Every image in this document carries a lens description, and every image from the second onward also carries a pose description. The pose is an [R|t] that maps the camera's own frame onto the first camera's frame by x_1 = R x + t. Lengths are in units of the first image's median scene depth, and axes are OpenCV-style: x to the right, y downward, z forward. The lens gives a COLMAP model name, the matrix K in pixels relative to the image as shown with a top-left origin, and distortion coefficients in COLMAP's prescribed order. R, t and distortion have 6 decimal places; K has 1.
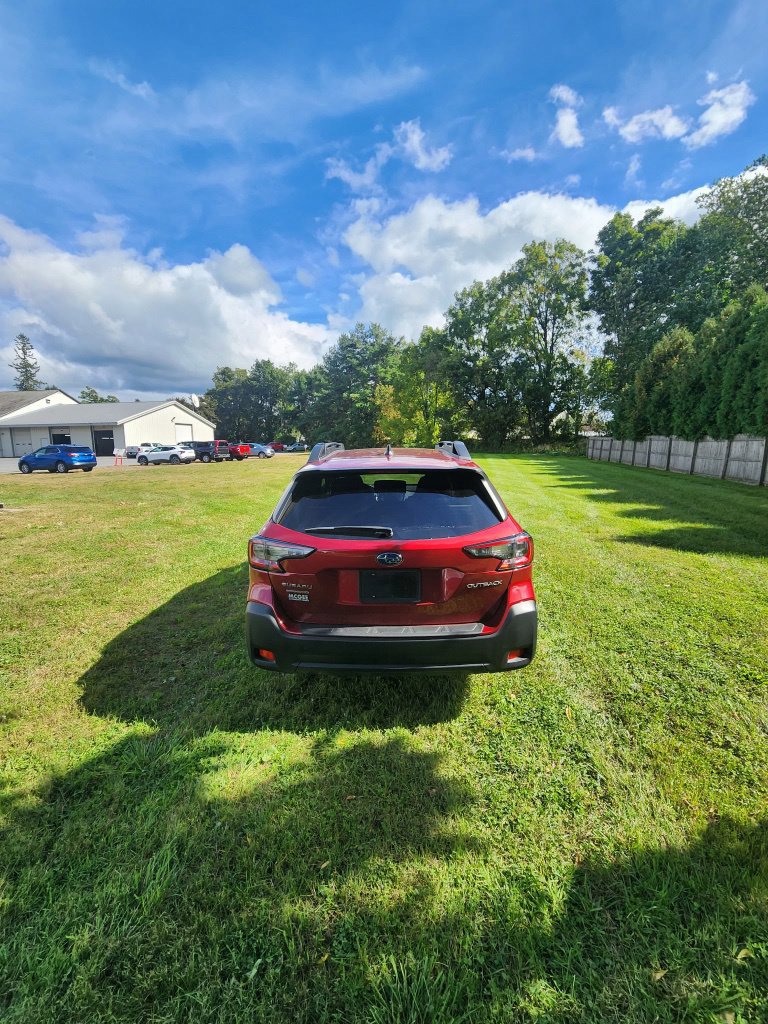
lens RADIAL K [[427.2, 0, 379.5], [0, 427.2, 504.8], [0, 0, 1]] dist [0.003998, 0.001632]
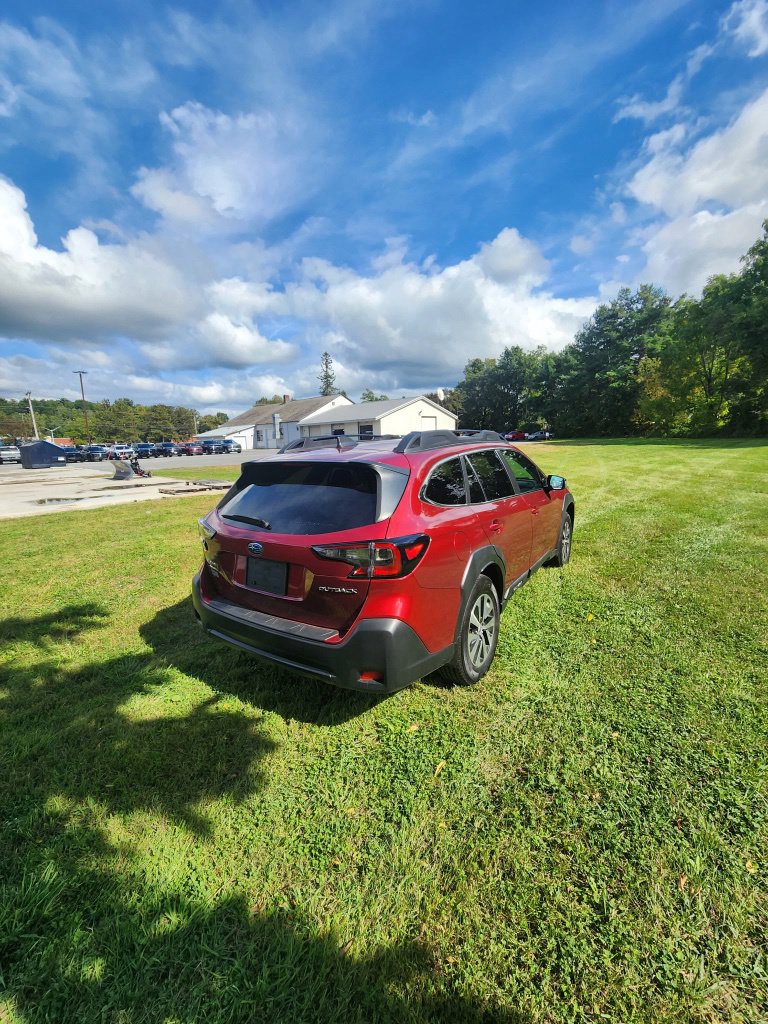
lens RADIAL K [[427.2, 0, 382.7], [0, 427.2, 507.9], [0, 0, 1]] dist [0.003998, 0.001632]
pose [[0.842039, 0.068445, -0.535056, 0.035128], [-0.051264, 0.997582, 0.046935, -0.001401], [0.536975, -0.012092, 0.843512, 0.012217]]
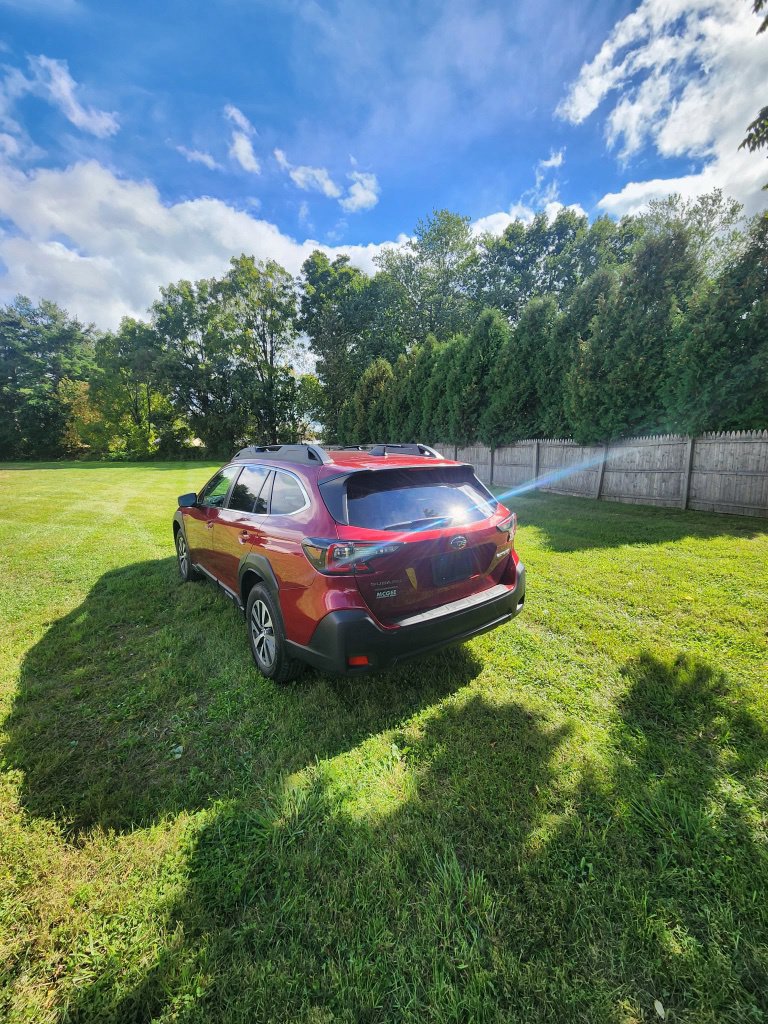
lens RADIAL K [[427.2, 0, 385.9], [0, 427.2, 505.2], [0, 0, 1]] dist [0.003998, 0.001632]
pose [[0.787471, -0.082952, 0.610744, -0.034280], [0.093572, 0.995506, 0.014562, -0.000681], [-0.609208, 0.045681, 0.791694, 0.007510]]
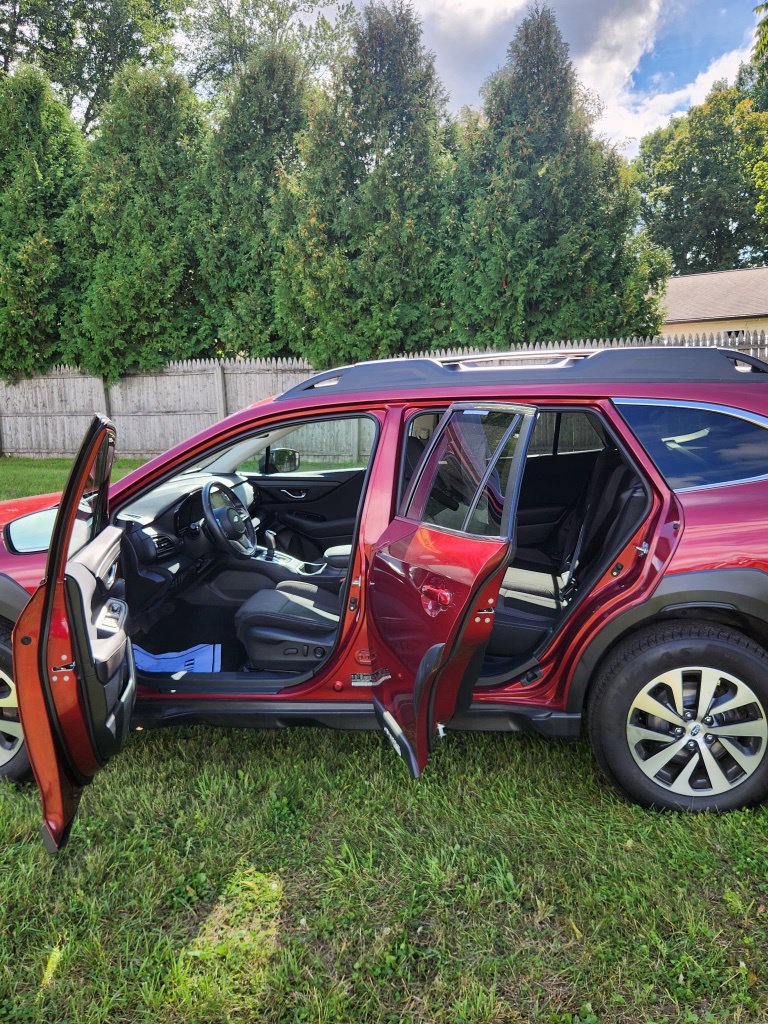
lens RADIAL K [[898.5, 0, 387.6], [0, 898.5, 514.6], [0, 0, 1]] dist [0.064116, -0.008422]
pose [[0.113244, -0.160098, 0.980584, -0.073020], [0.178509, 0.974152, 0.138432, -0.010587], [-0.977400, 0.159366, 0.138896, 0.072062]]
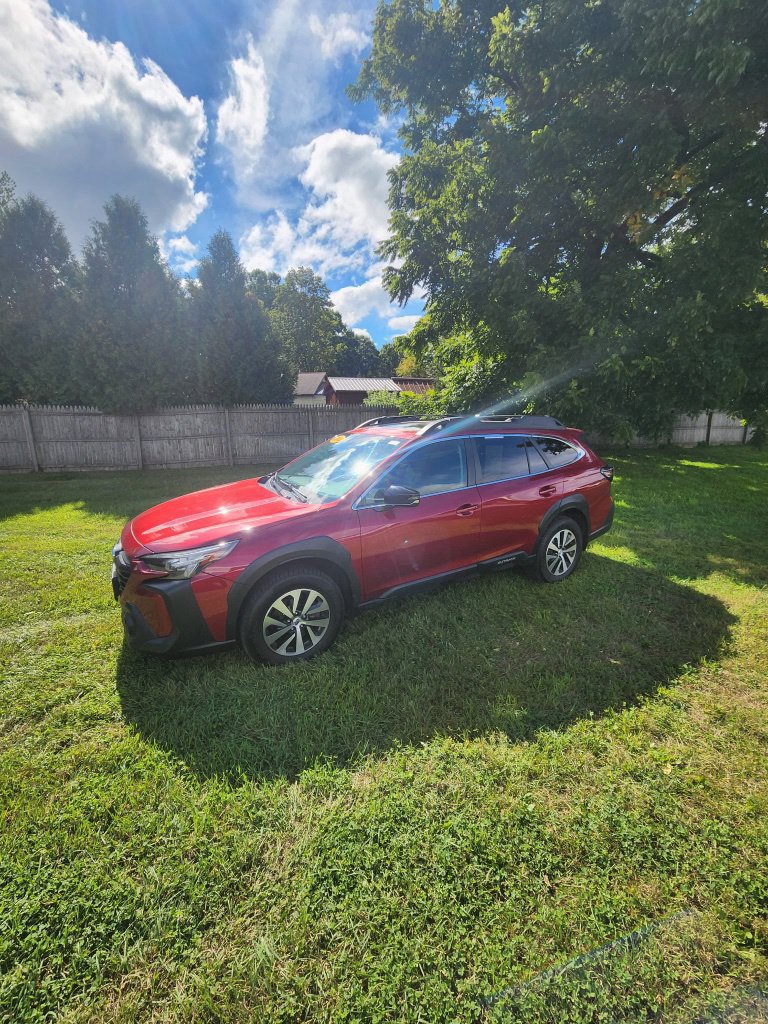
lens RADIAL K [[427.2, 0, 383.9], [0, 427.2, 517.3], [0, 0, 1]] dist [0.003998, 0.001632]
pose [[-0.552585, -0.197365, 0.809751, -0.059360], [0.127203, 0.940204, 0.315967, -0.020465], [-0.823692, 0.277601, -0.494437, 0.128061]]
